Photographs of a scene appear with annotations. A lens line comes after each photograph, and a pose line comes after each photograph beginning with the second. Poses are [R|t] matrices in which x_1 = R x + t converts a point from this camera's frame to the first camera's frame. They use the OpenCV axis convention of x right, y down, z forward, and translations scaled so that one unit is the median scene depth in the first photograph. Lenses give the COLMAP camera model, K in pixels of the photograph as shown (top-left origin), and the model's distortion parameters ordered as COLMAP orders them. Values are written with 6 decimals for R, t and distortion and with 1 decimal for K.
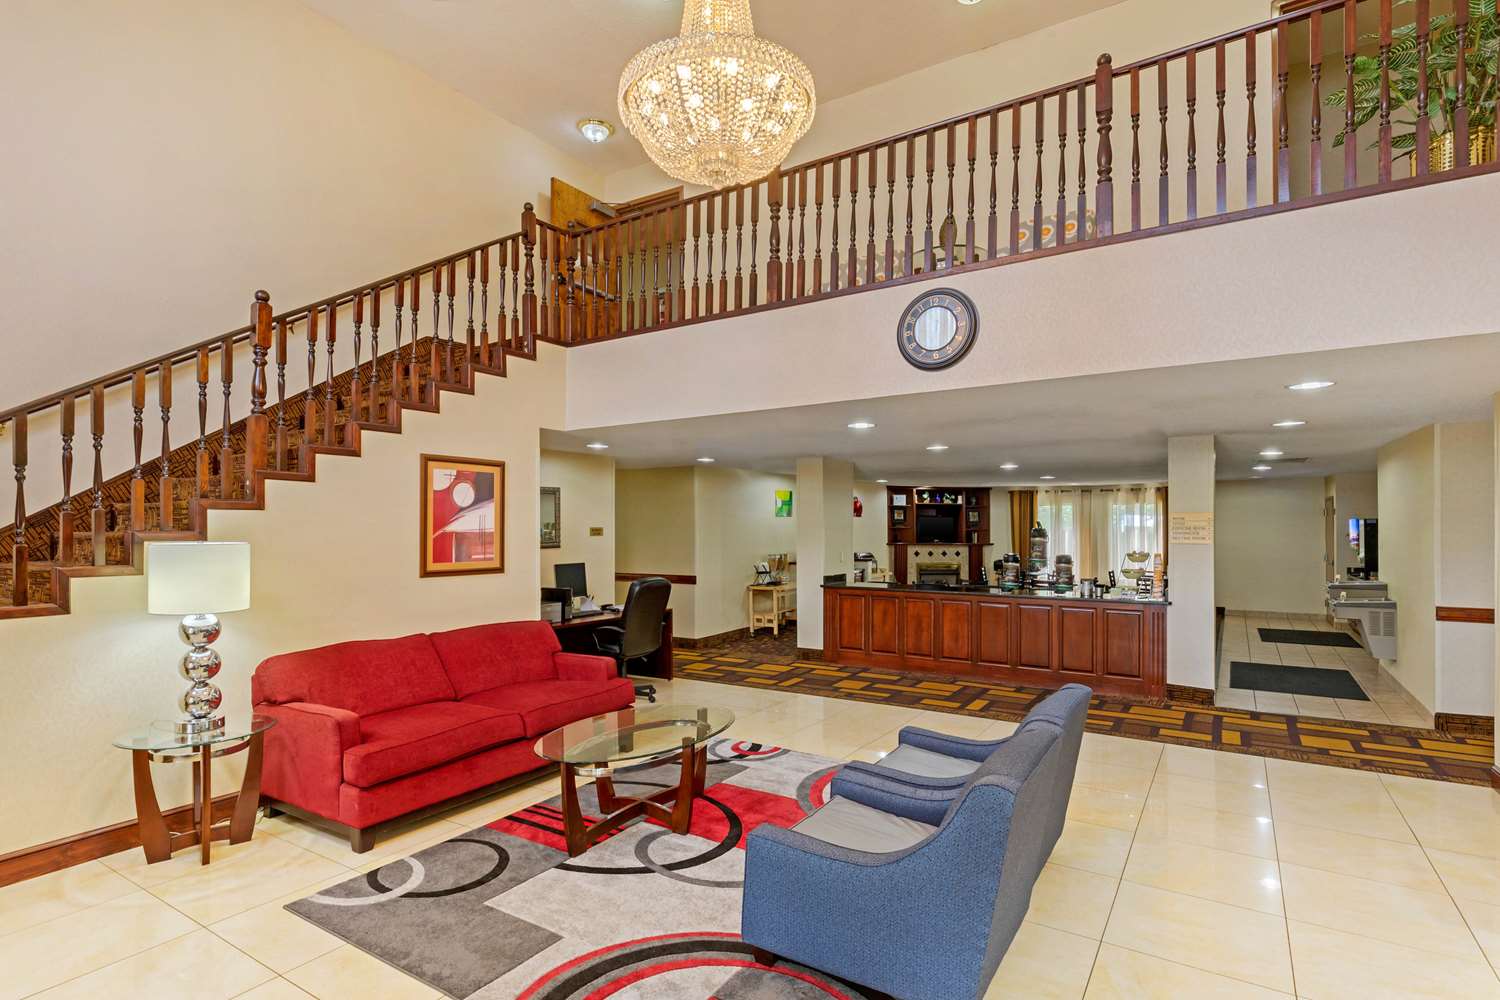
lens RADIAL K [[747.5, 0, 752.6], [0, 747.5, 523.6], [0, 0, 1]] dist [0.001949, 0.000491]
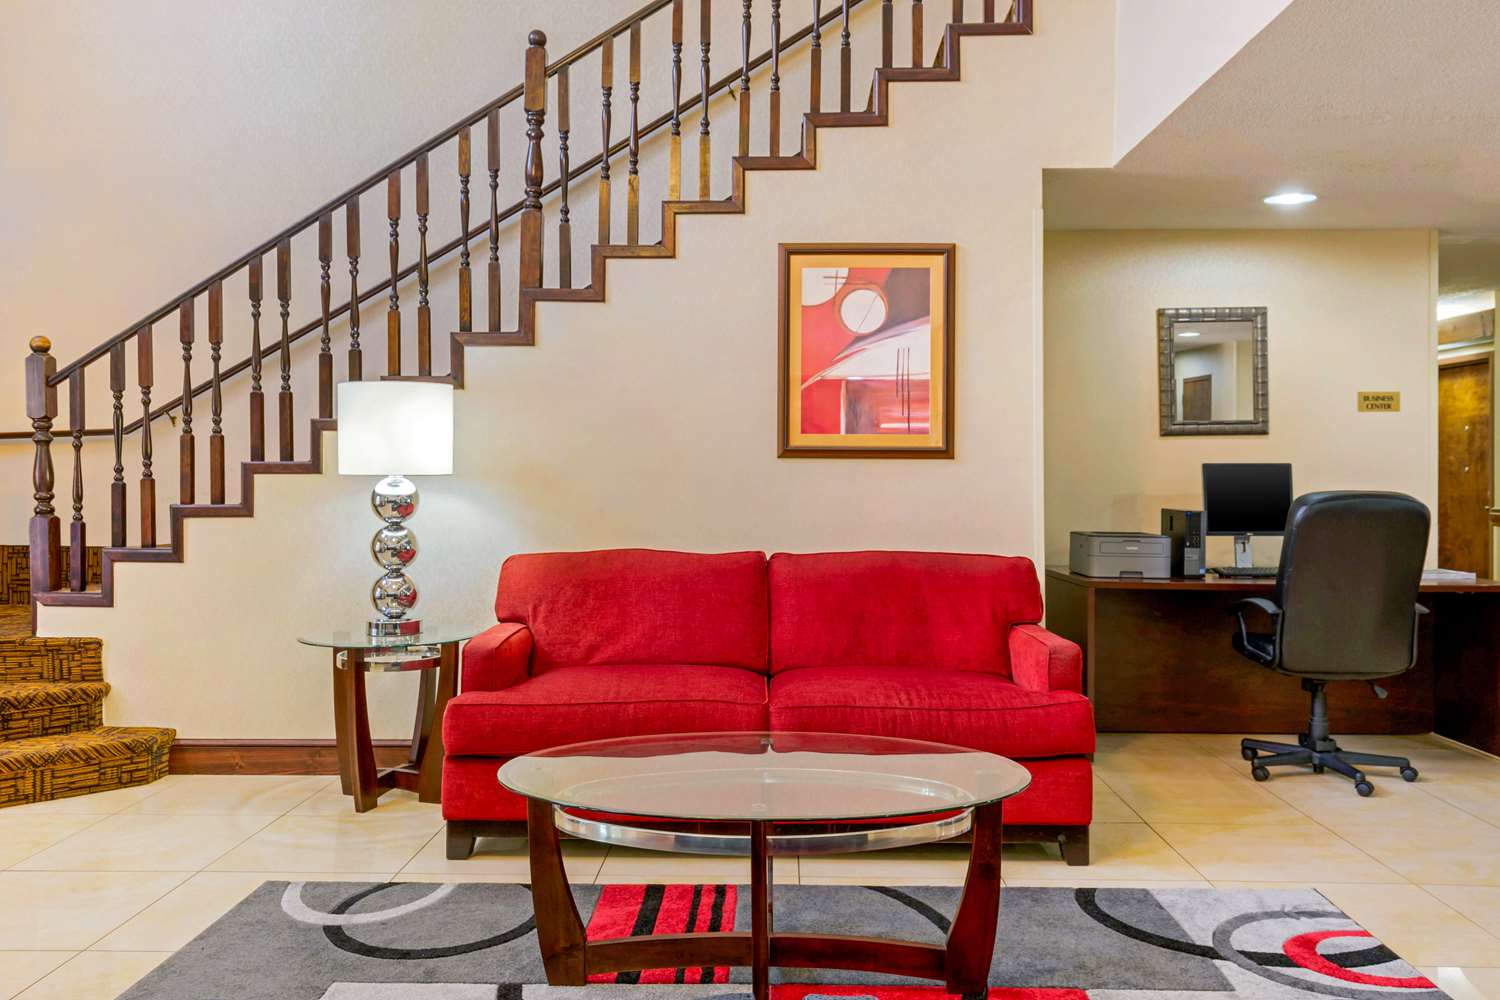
lens RADIAL K [[1213.4, 0, 751.2], [0, 1213.4, 468.6], [0, 0, 1]] dist [0.012922, 0.001649]
pose [[0.518992, 0.001237, -0.854778, 0.348780], [0.000082, 0.999999, 0.001497, 0.079225], [0.854779, -0.000847, 0.518992, 0.493779]]
